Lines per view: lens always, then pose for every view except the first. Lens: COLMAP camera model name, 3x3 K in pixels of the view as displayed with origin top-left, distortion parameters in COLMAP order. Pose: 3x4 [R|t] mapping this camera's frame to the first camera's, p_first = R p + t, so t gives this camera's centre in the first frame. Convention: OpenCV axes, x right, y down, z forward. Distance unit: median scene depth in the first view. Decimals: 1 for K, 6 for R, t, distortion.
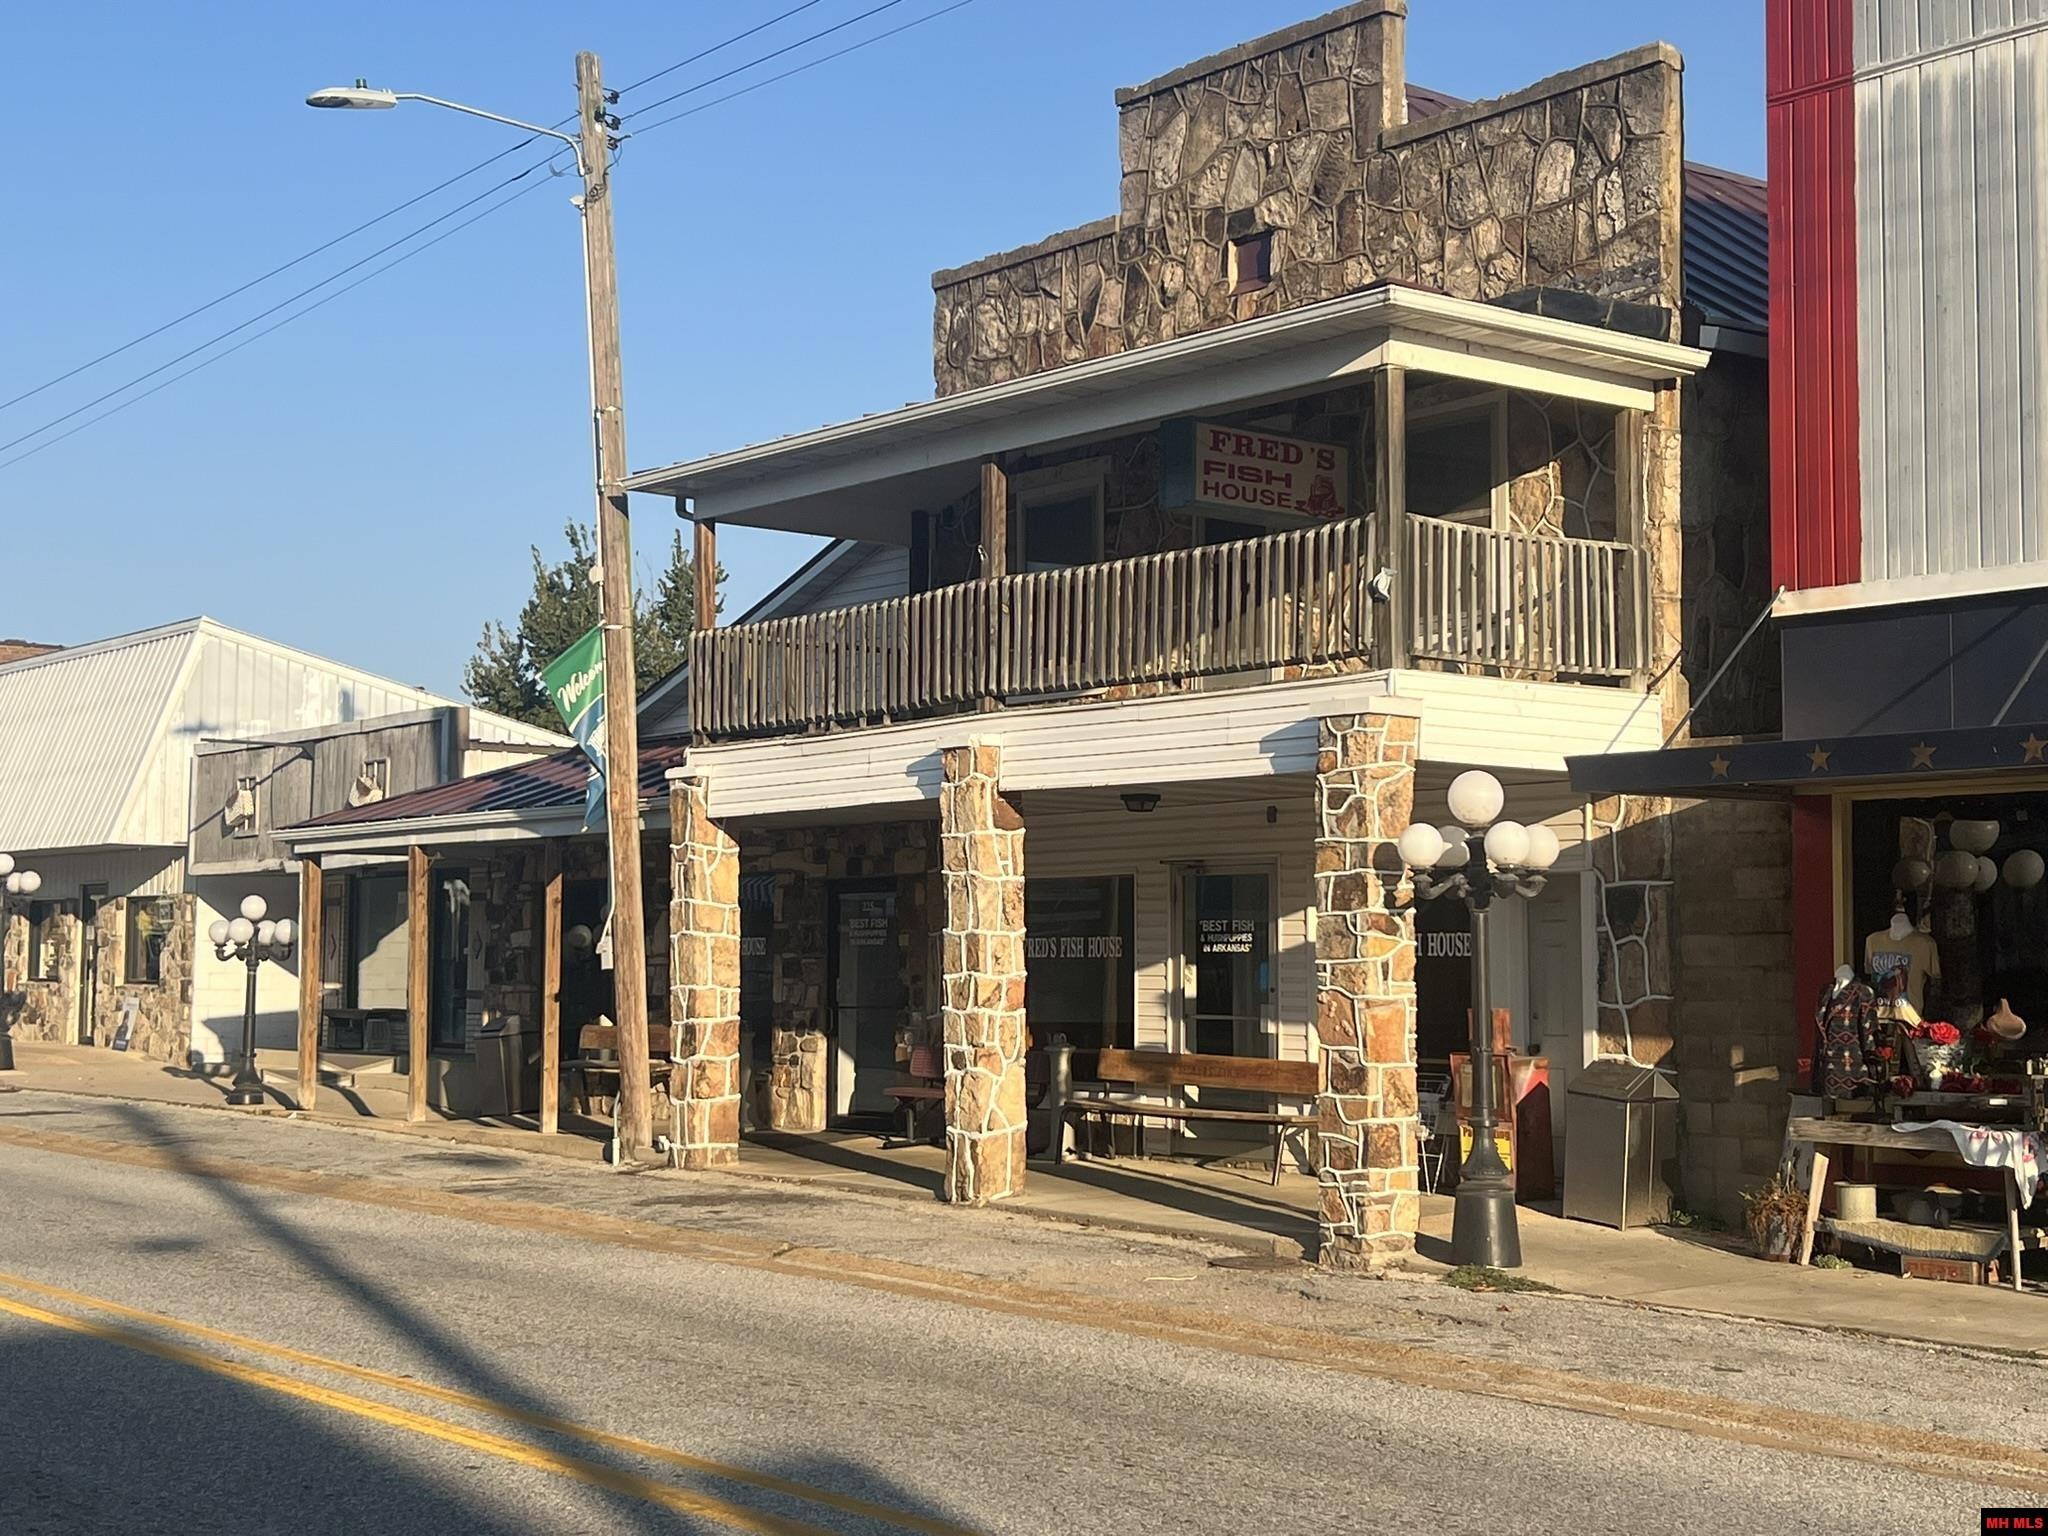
lens RADIAL K [[2834.0, 0, 1024.0], [0, 2834.0, 768.0], [0, 0, 1]] dist [0.218220, -0.633592]
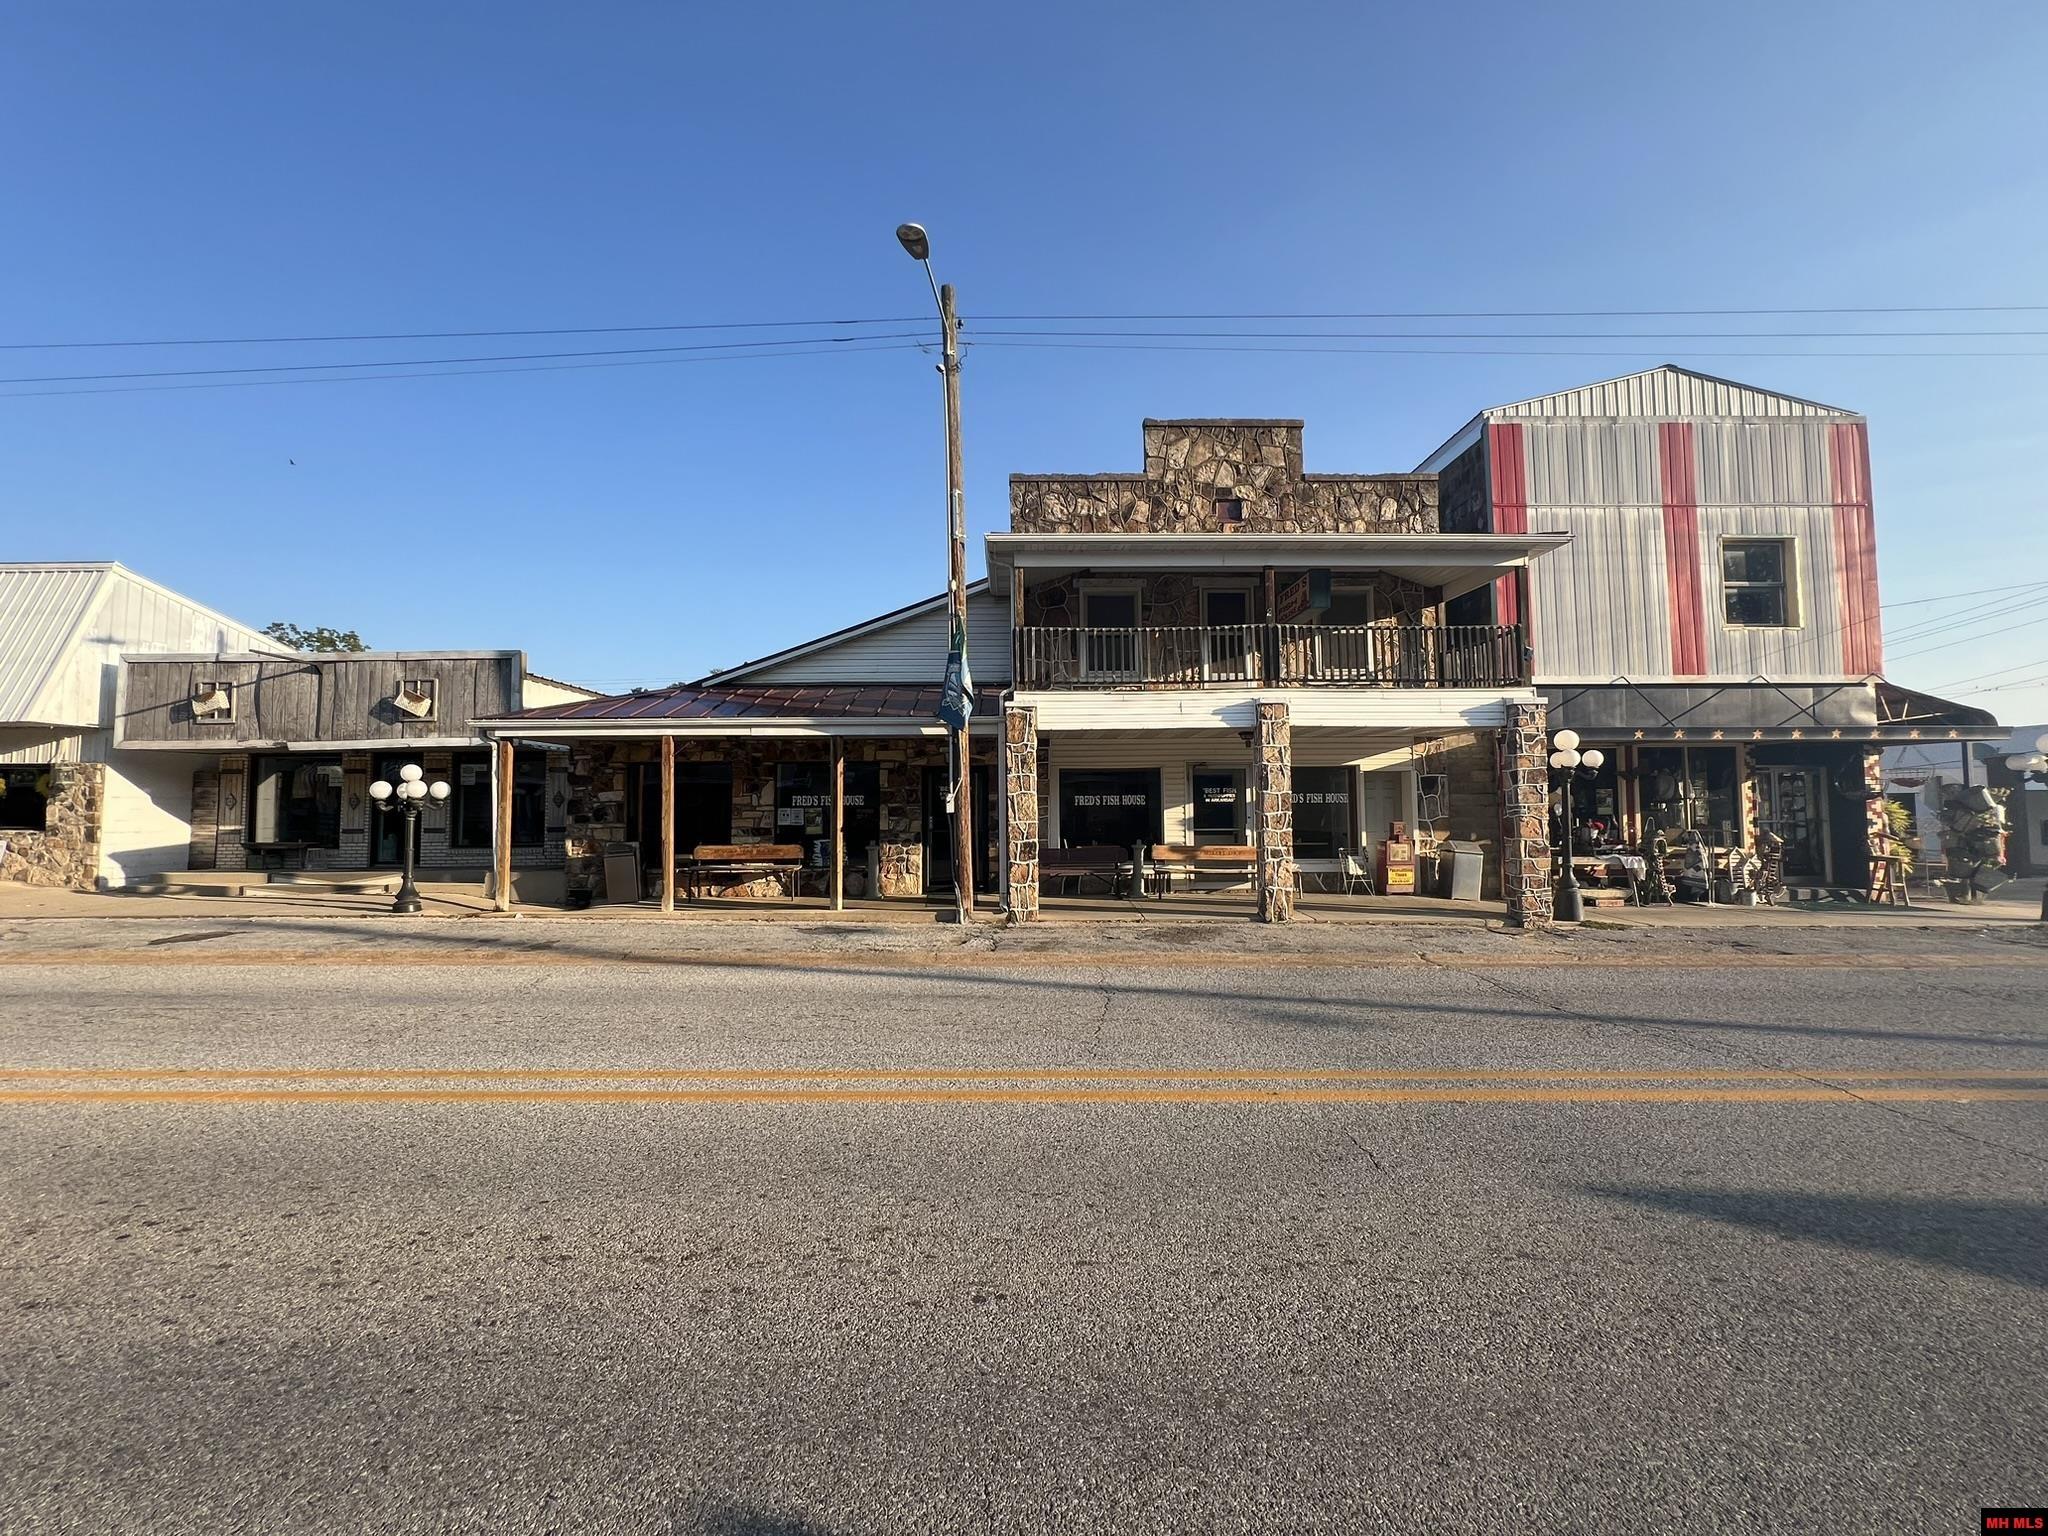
lens RADIAL K [[815.1, 0, 1029.2], [0, 815.1, 769.8], [0, 0, 1]] dist [-0.000250, 0.000001]
pose [[0.614685, 0.027958, 0.788277, -0.536701], [-0.046600, 0.998913, 0.000909, 0.043849], [-0.787395, -0.037293, 0.615320, 0.689394]]
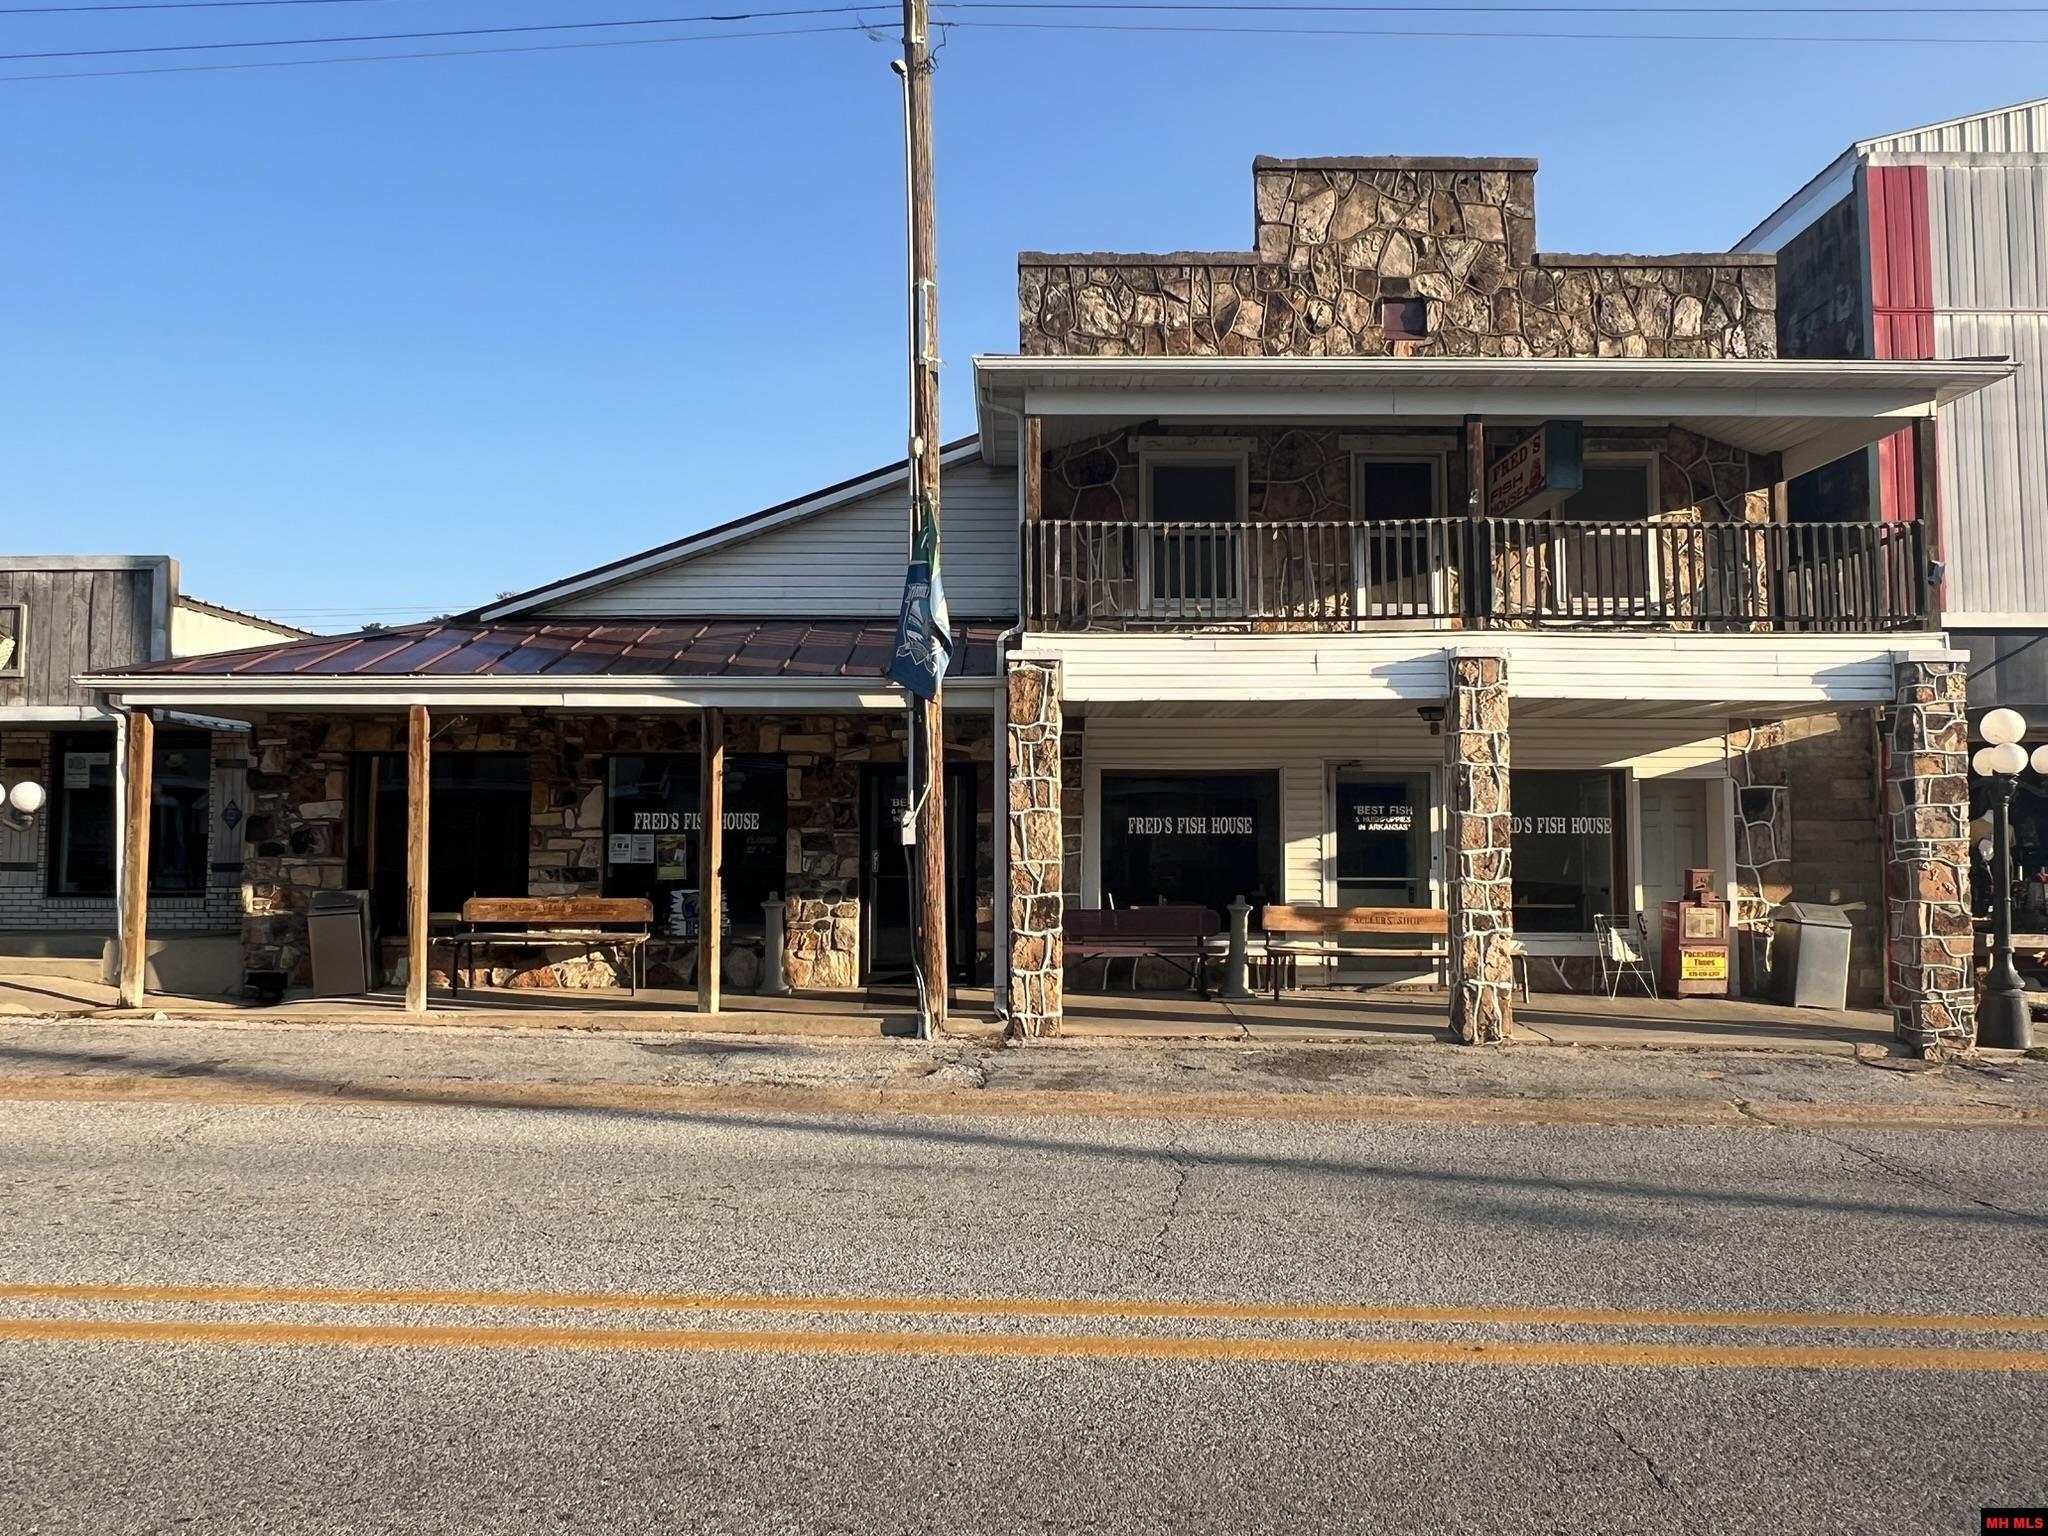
lens RADIAL K [[1421.2, 0, 1024.0], [0, 1421.2, 768.0], [0, 0, 1]] dist [-0.000613, 0.000488]
pose [[0.628838, 0.035825, 0.776711, -0.533406], [-0.055560, 0.998455, -0.001070, 0.044438], [-0.775549, -0.042481, 0.629856, 0.690860]]
